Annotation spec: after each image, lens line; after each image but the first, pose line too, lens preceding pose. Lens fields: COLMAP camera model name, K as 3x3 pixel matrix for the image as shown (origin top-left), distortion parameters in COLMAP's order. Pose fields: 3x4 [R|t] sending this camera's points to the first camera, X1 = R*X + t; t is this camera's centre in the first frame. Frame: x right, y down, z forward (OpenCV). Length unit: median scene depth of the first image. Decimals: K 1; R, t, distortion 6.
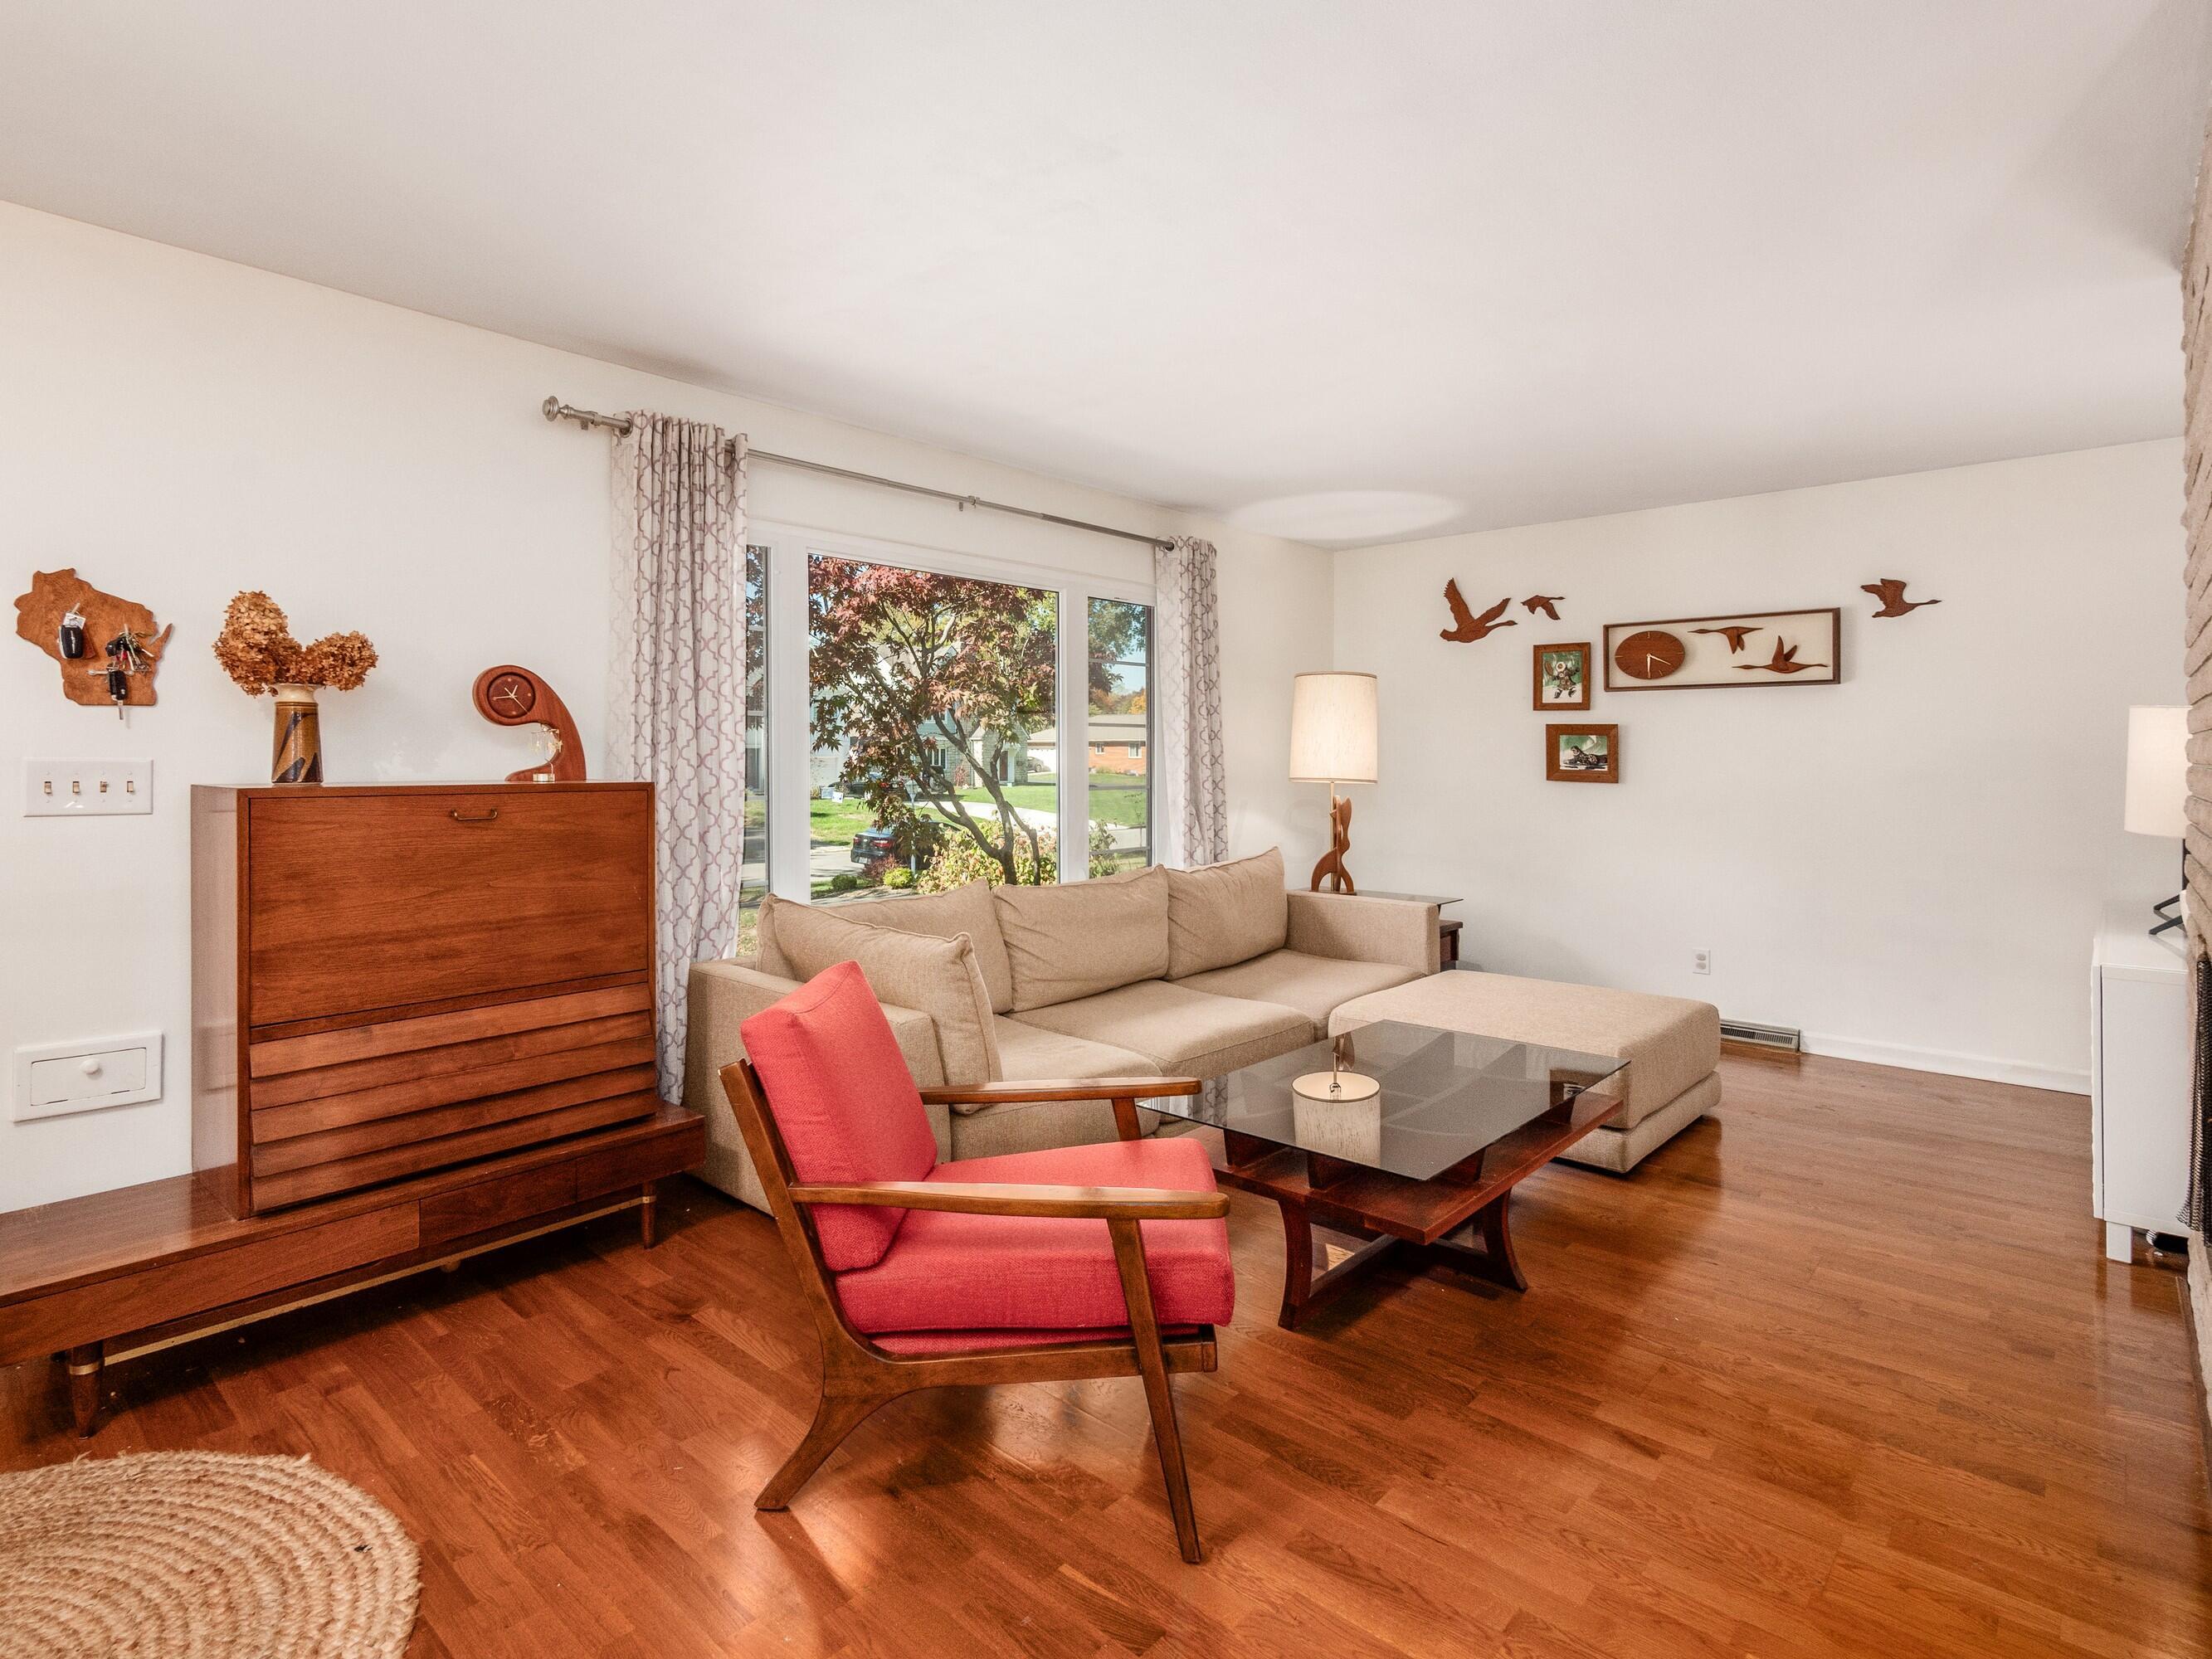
lens RADIAL K [[1131.5, 0, 1028.0], [0, 1131.5, 786.7], [0, 0, 1]] dist [-0.001460, -0.000251]
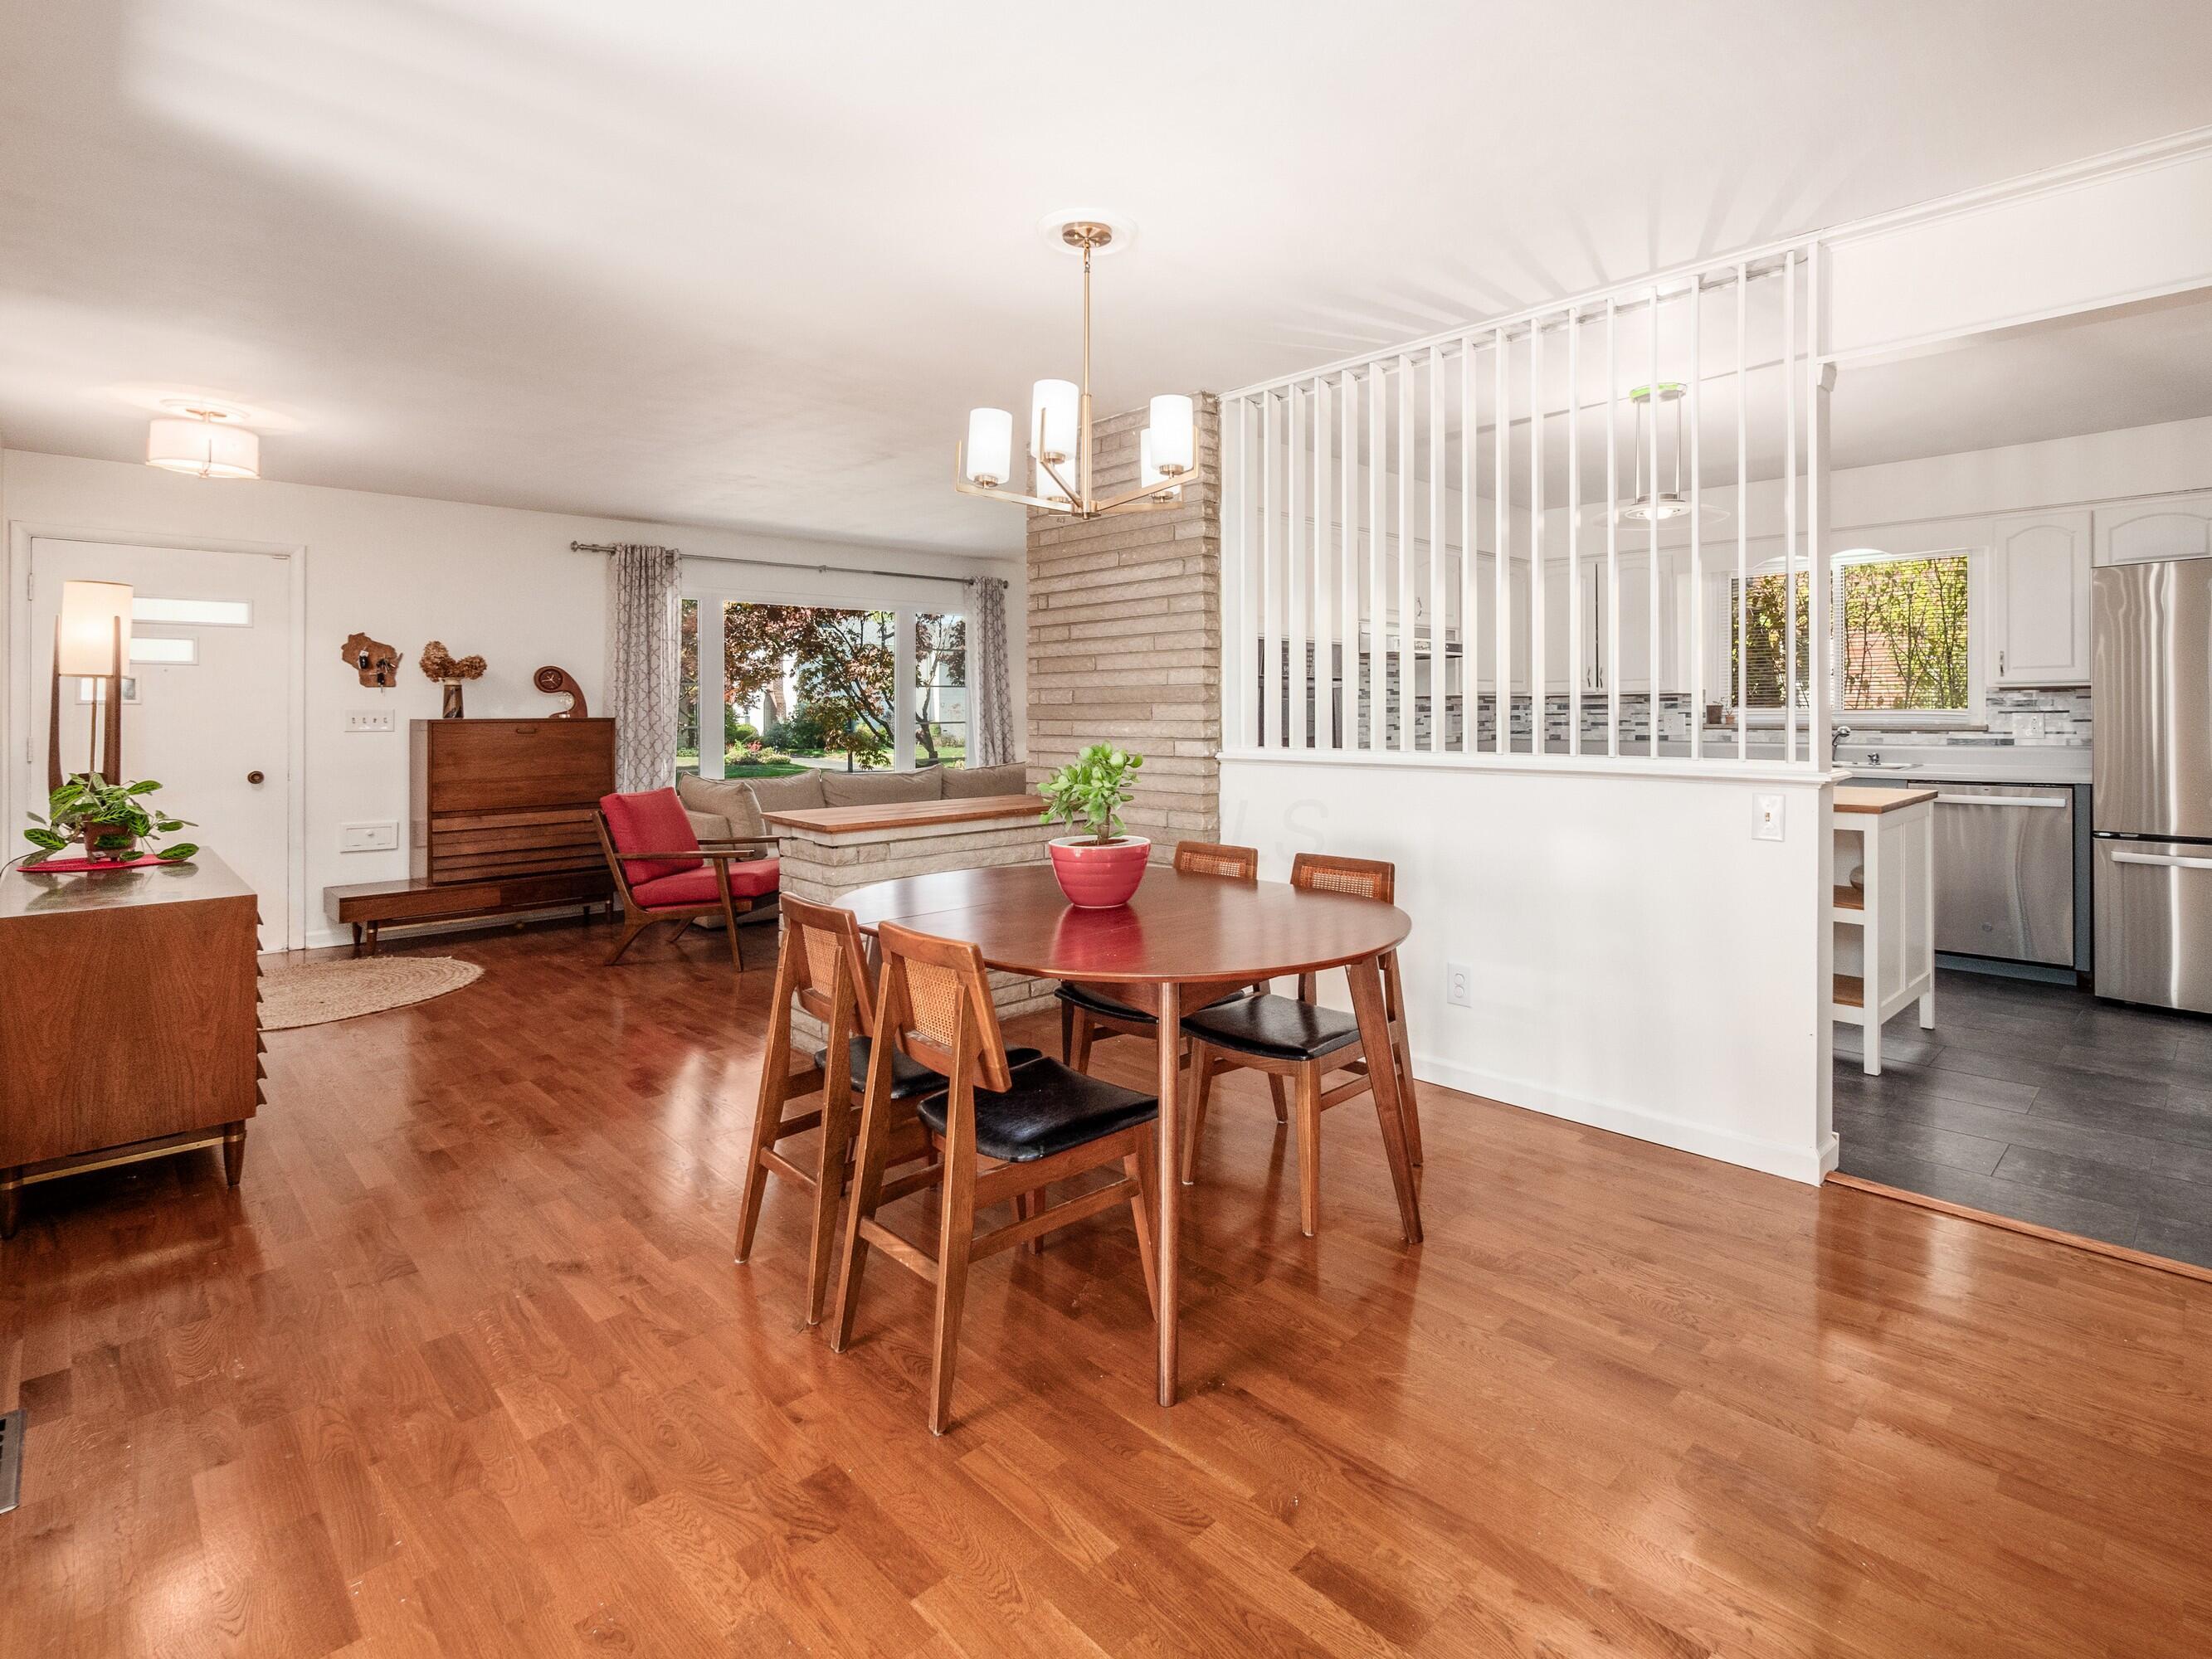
lens RADIAL K [[1085.3, 0, 1184.7], [0, 1085.3, 713.7], [0, 0, 1]] dist [-0.003124, -0.000095]
pose [[0.999879, -0.008056, -0.013328, 0.942686], [0.007788, 0.999769, -0.020023, 0.045621], [0.013486, 0.019916, 0.999711, -1.287423]]
